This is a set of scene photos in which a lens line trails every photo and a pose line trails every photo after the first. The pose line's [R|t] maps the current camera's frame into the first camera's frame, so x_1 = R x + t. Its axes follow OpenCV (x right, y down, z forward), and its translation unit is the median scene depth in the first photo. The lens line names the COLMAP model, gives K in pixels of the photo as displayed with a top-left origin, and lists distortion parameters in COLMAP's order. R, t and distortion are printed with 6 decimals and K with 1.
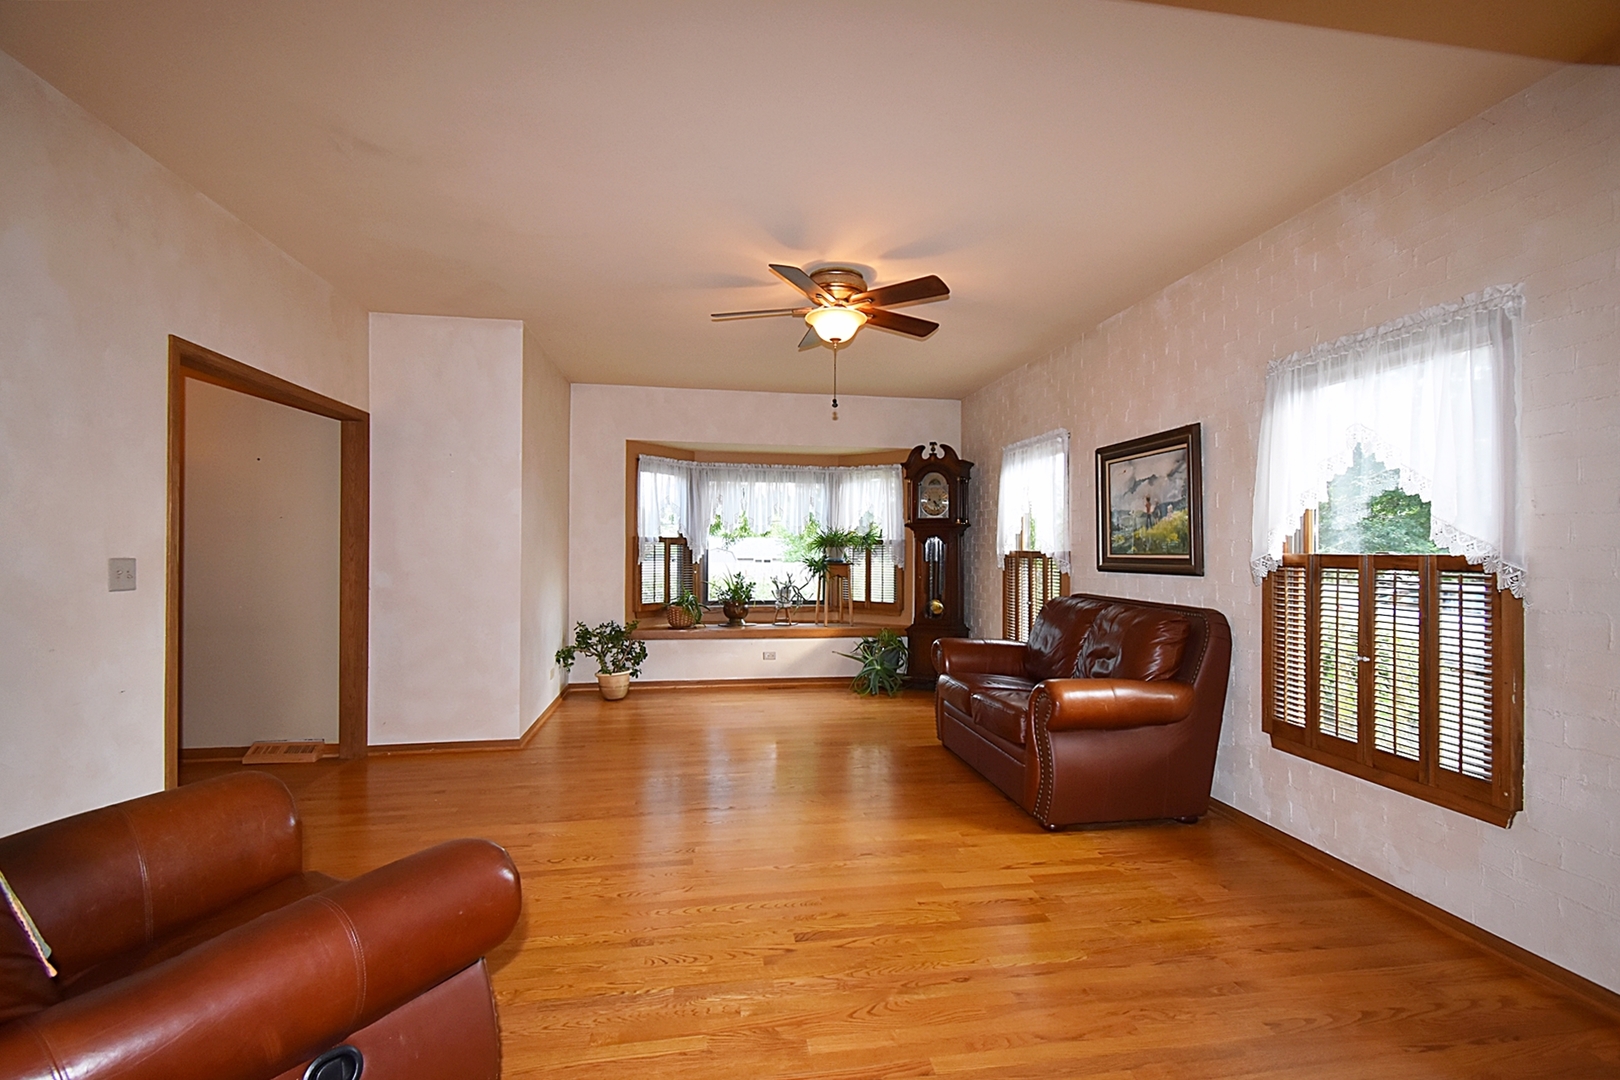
lens RADIAL K [[716.3, 0, 815.5], [0, 716.3, 541.9], [0, 0, 1]] dist [0.000141, -0.000542]
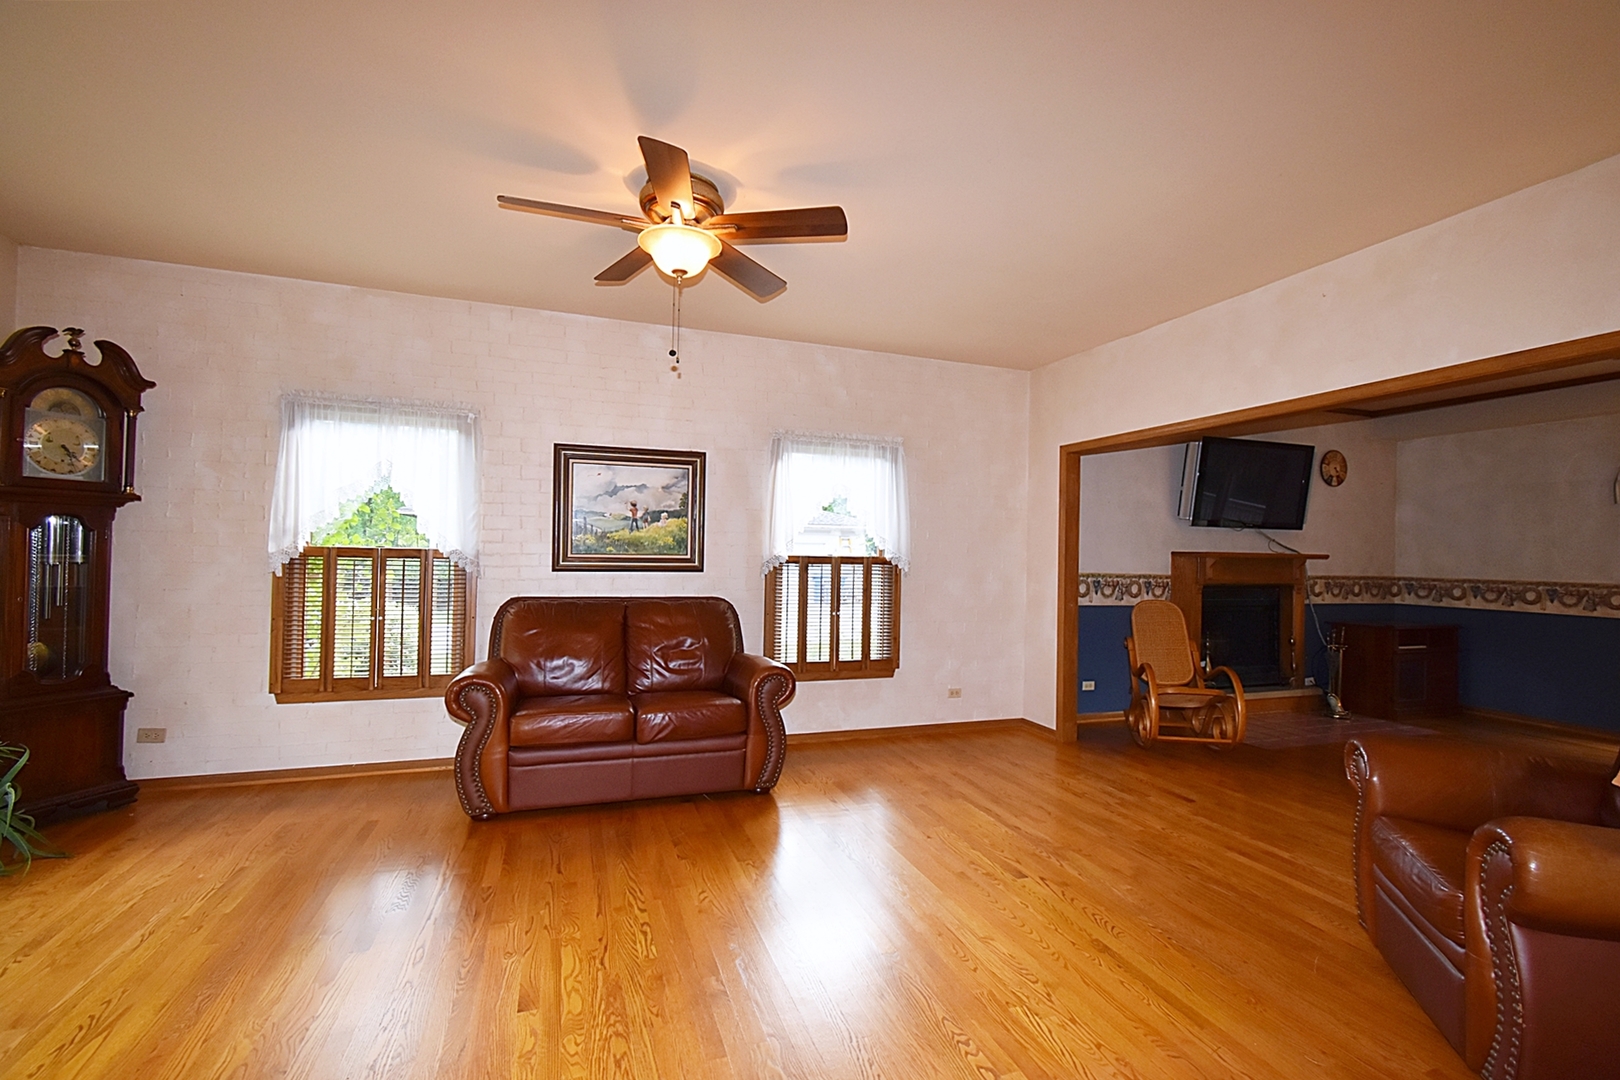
lens RADIAL K [[716.3, 0, 817.1], [0, 716.3, 545.9], [0, 0, 1]] dist [0.000141, -0.000542]
pose [[-0.181988, 0.003004, 0.983296, -0.696780], [-0.026336, 0.999622, -0.007928, 0.005420], [-0.982948, -0.027339, -0.181840, 0.948131]]
